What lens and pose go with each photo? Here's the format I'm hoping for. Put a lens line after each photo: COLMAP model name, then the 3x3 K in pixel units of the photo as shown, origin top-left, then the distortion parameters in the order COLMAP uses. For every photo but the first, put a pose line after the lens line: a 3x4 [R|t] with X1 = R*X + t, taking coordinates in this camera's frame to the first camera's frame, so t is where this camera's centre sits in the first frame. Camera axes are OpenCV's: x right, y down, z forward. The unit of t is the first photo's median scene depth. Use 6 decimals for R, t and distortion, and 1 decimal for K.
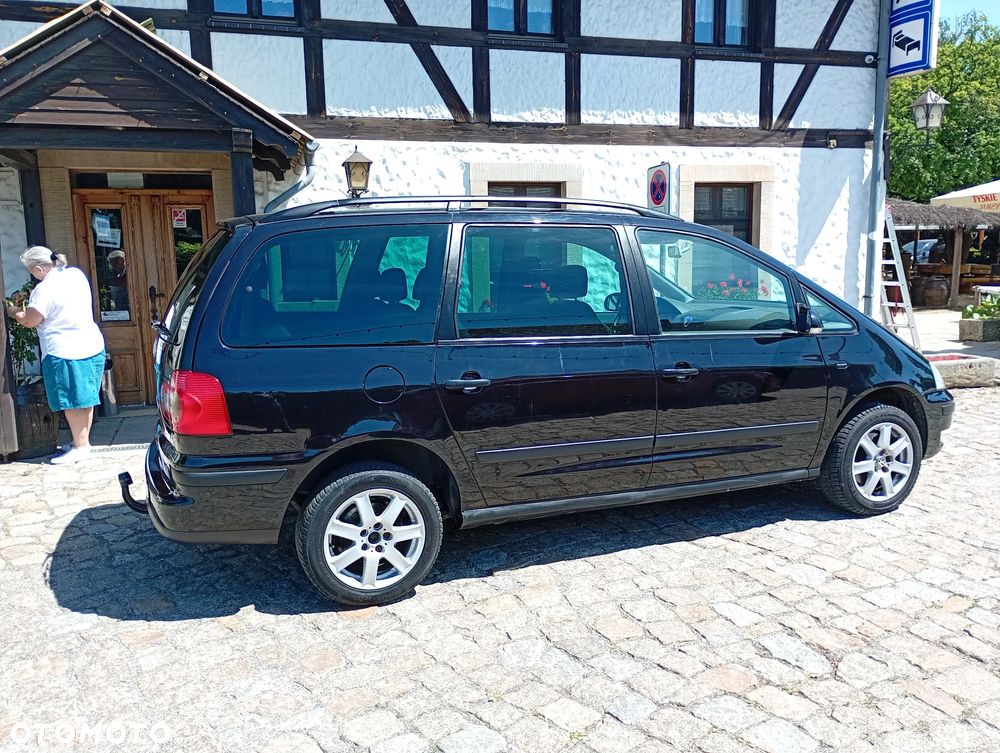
lens RADIAL K [[829.8, 0, 502.2], [0, 829.8, 379.0], [0, 0, 1]] dist [0.074585, -0.097201]
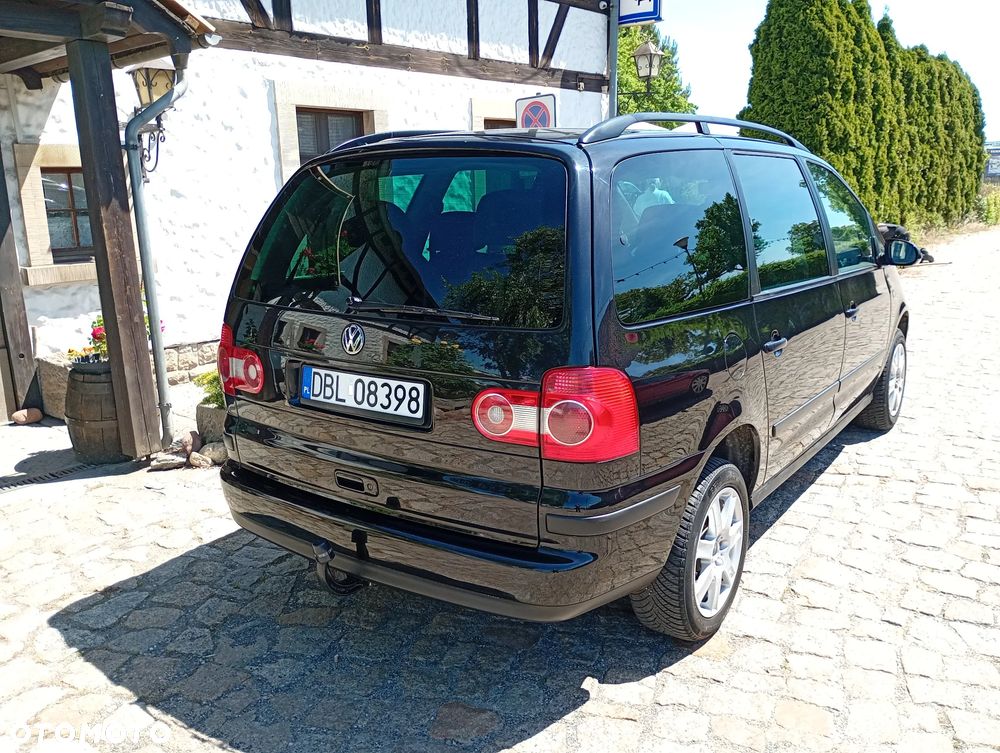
lens RADIAL K [[829.8, 0, 503.7], [0, 829.8, 377.2], [0, 0, 1]] dist [0.074585, -0.097201]
pose [[0.847366, -0.121155, 0.517003, -0.305486], [0.088923, 0.992251, 0.086780, -0.025189], [-0.523510, -0.027561, 0.851574, 0.185843]]
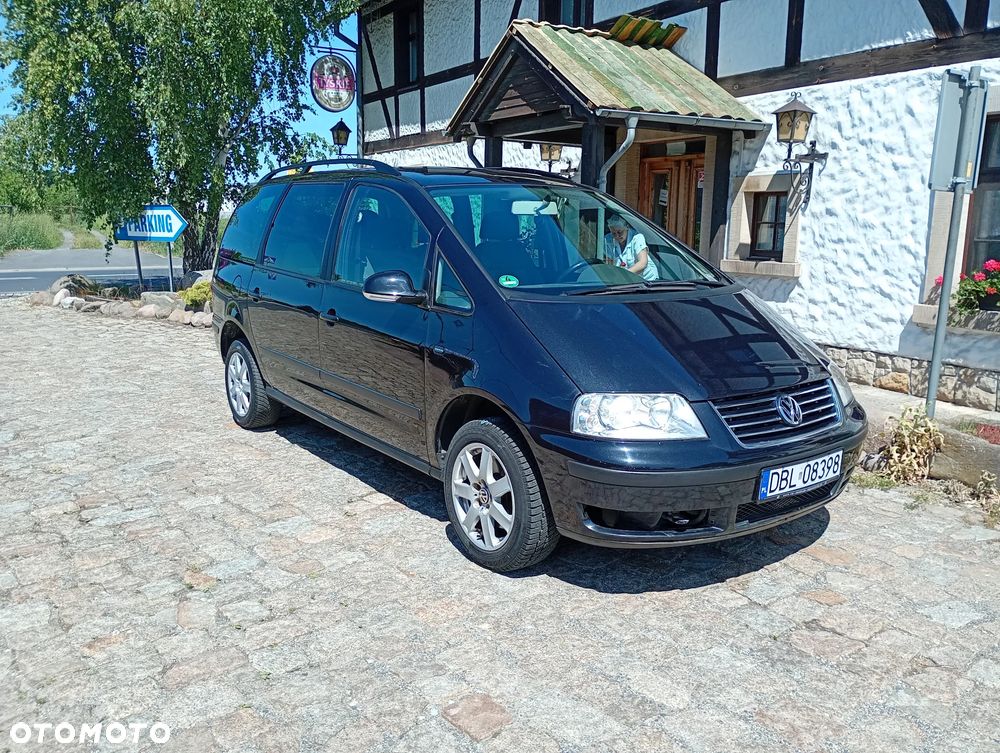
lens RADIAL K [[829.8, 0, 500.6], [0, 829.8, 378.9], [0, 0, 1]] dist [0.074585, -0.097201]
pose [[0.239266, 0.204045, -0.949272, 0.632058], [-0.163932, 0.972123, 0.167637, -0.071604], [0.957015, 0.115506, 0.266045, 0.449782]]
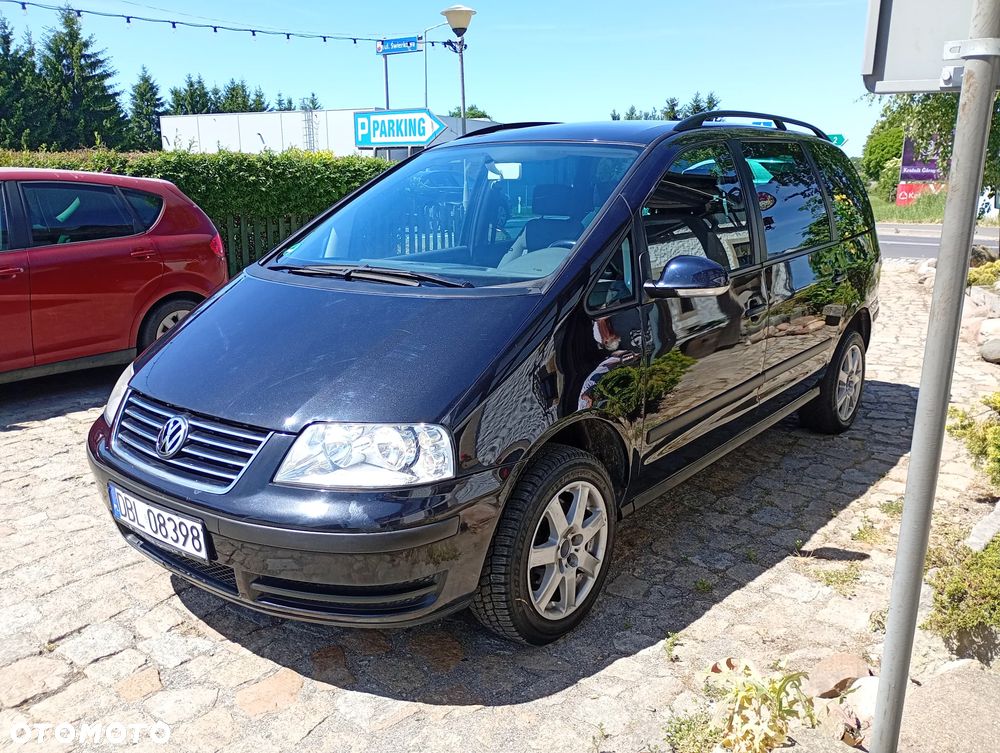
lens RADIAL K [[829.8, 0, 497.1], [0, 829.8, 377.2], [0, 0, 1]] dist [0.074585, -0.097201]
pose [[-0.882852, 0.128471, -0.451738, 0.328637], [-0.054153, 0.927597, 0.369636, -0.150321], [0.466518, 0.350797, -0.811974, 0.970774]]
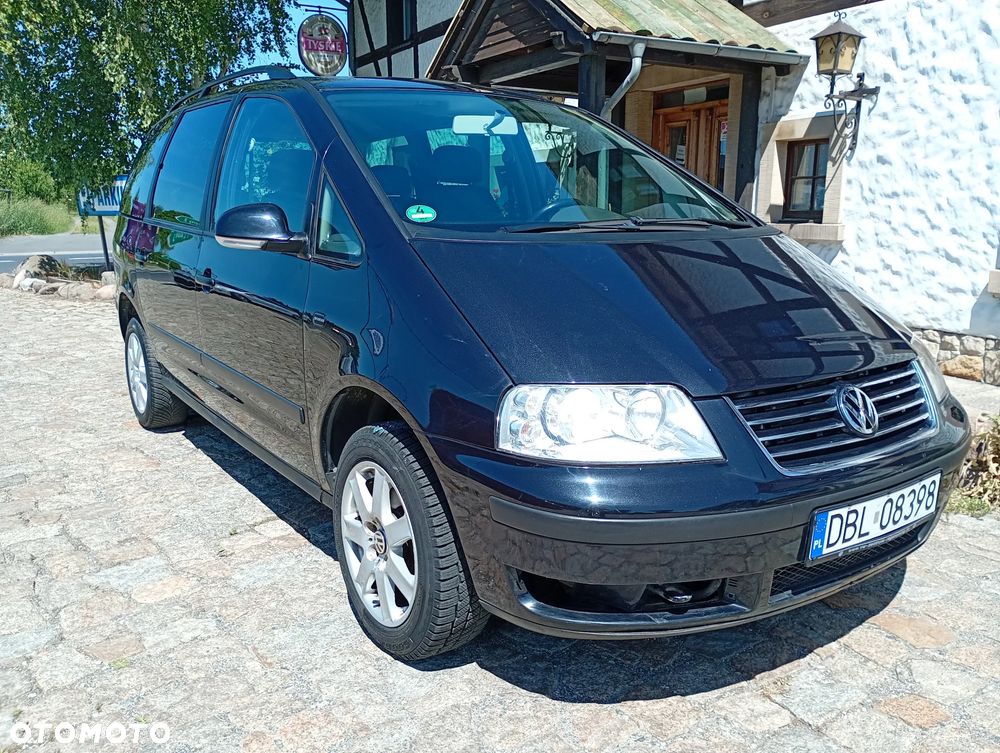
lens RADIAL K [[829.8, 0, 500.8], [0, 829.8, 379.1], [0, 0, 1]] dist [0.074585, -0.097201]
pose [[0.211785, 0.216630, -0.953005, 0.504718], [-0.154909, 0.970238, 0.186122, -0.052164], [0.964961, 0.108211, 0.239040, 0.525412]]
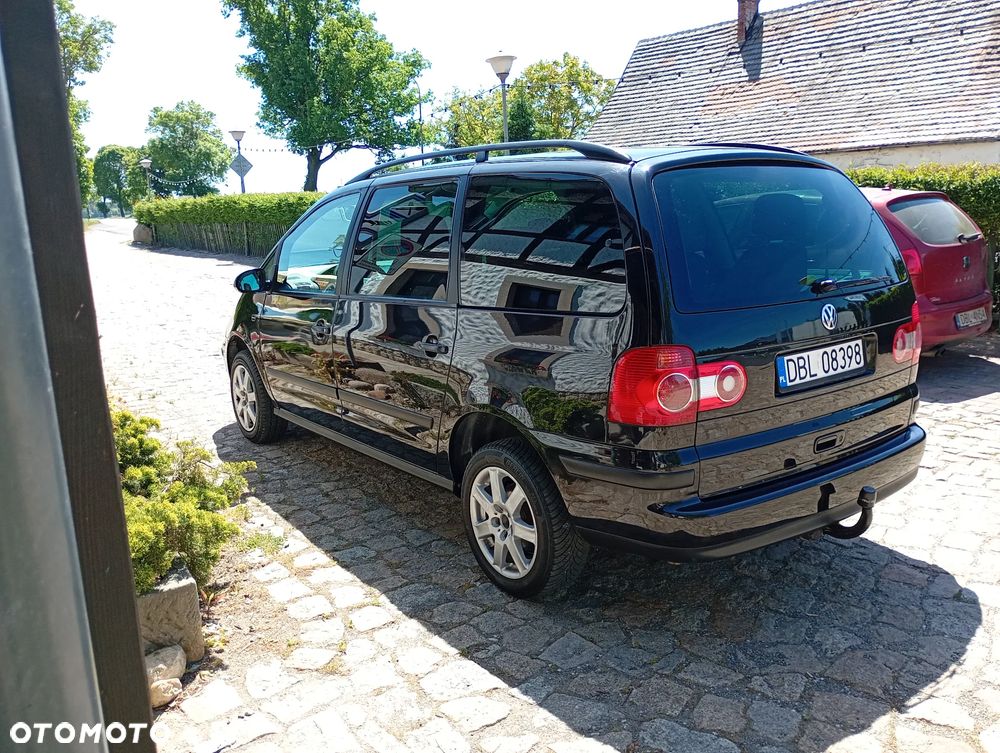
lens RADIAL K [[829.8, 0, 504.7], [0, 829.8, 370.2], [0, 0, 1]] dist [0.074585, -0.097201]
pose [[-0.231226, -0.172791, 0.957433, -0.503907], [0.188699, 0.957449, 0.218366, -0.098629], [-0.954425, 0.231158, -0.188782, 0.672463]]
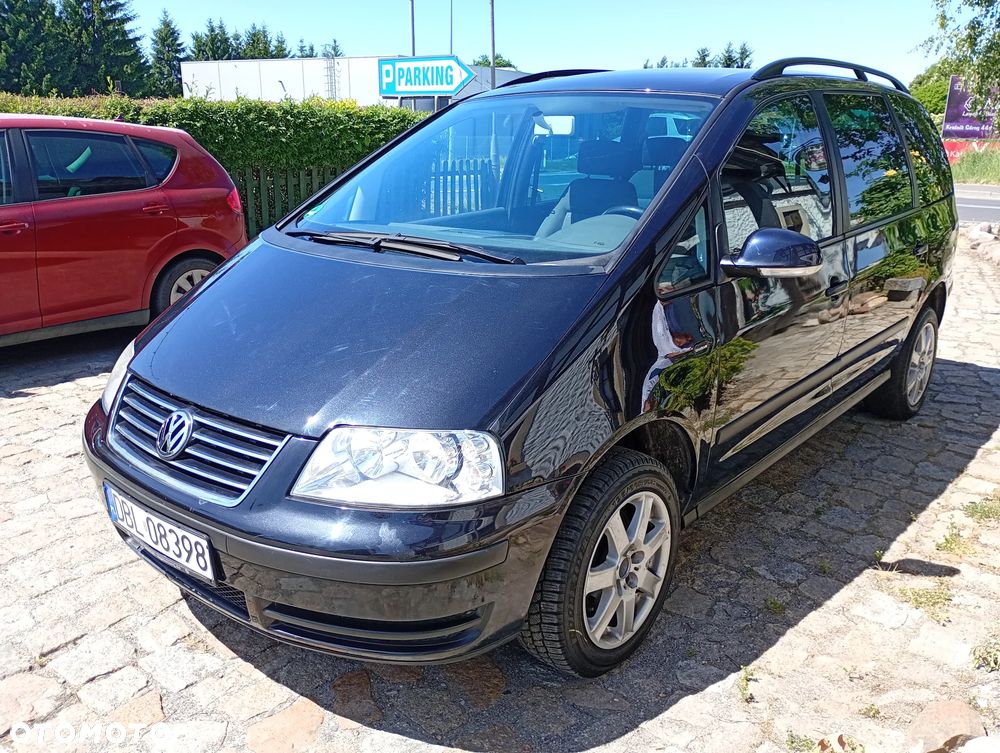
lens RADIAL K [[829.8, 0, 497.2], [0, 829.8, 377.6], [0, 0, 1]] dist [0.074585, -0.097201]
pose [[-0.895342, 0.135810, -0.424168, 0.316892], [-0.061948, 0.905143, 0.420569, -0.144317], [0.441051, 0.402829, -0.801999, 0.925553]]
